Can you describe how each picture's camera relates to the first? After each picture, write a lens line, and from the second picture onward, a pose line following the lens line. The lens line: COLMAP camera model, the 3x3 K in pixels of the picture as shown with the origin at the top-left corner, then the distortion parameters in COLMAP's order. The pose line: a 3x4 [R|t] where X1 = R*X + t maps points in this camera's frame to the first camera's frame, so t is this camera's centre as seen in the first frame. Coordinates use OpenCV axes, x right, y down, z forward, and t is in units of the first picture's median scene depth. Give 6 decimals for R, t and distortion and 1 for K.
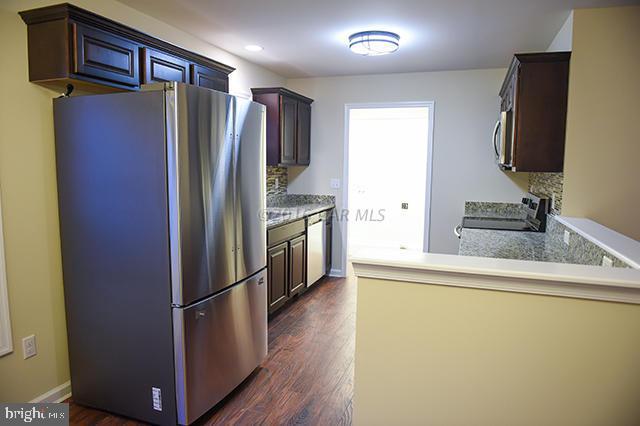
lens RADIAL K [[432.8, 0, 323.3], [0, 432.8, 214.9], [0, 0, 1]] dist [-0.042011, -0.006646]
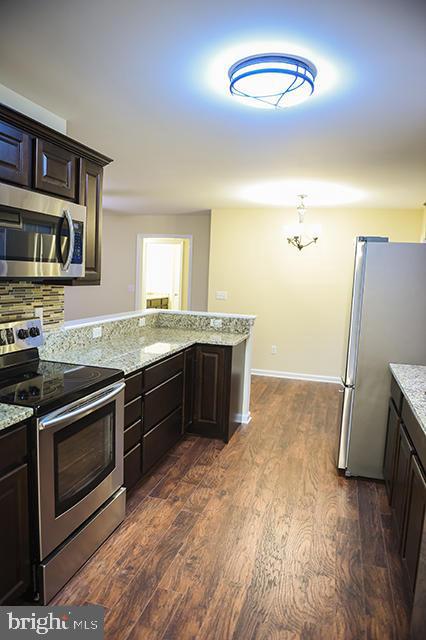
lens RADIAL K [[432.8, 0, 212.9], [0, 432.8, 320.9], [0, 0, 1]] dist [-0.042011, -0.006646]
pose [[-0.997575, -0.047953, -0.050439, 0.190406], [-0.058141, 0.972559, 0.225274, -0.188754], [0.038252, 0.227660, -0.972989, 1.462253]]
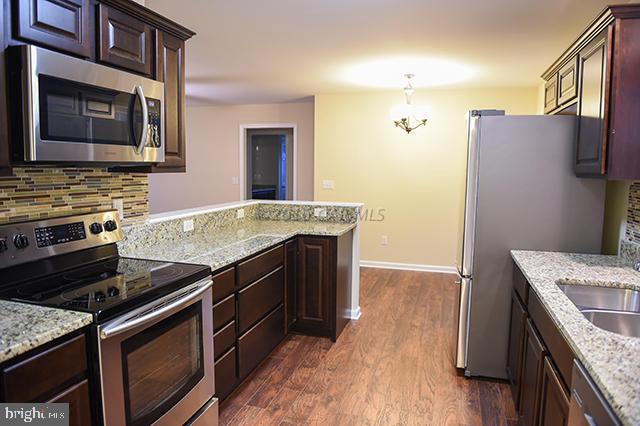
lens RADIAL K [[432.8, 0, 319.1], [0, 432.8, 211.8], [0, 0, 1]] dist [-0.042011, -0.006646]
pose [[-0.999161, -0.018650, -0.036469, 0.167212], [-0.026265, 0.974913, 0.221032, -0.164787], [0.031432, 0.221804, -0.974585, 1.394514]]
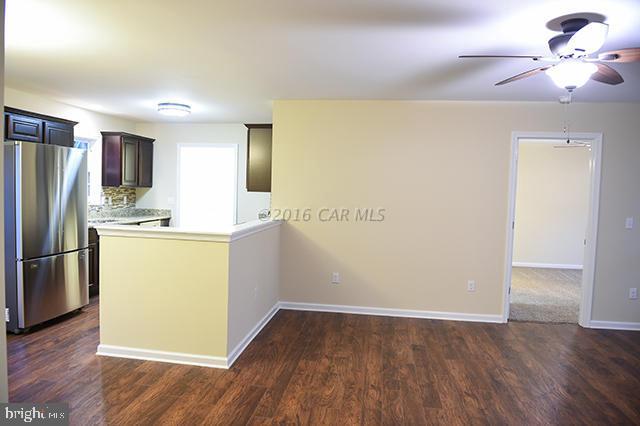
lens RADIAL K [[432.8, 0, 318.0], [0, 432.8, 214.4], [0, 0, 1]] dist [-0.042011, -0.006646]
pose [[0.982902, 0.006256, 0.184023, 0.307417], [0.004645, 0.998262, -0.058743, 0.068677], [-0.184071, 0.058593, 0.981165, -0.539146]]
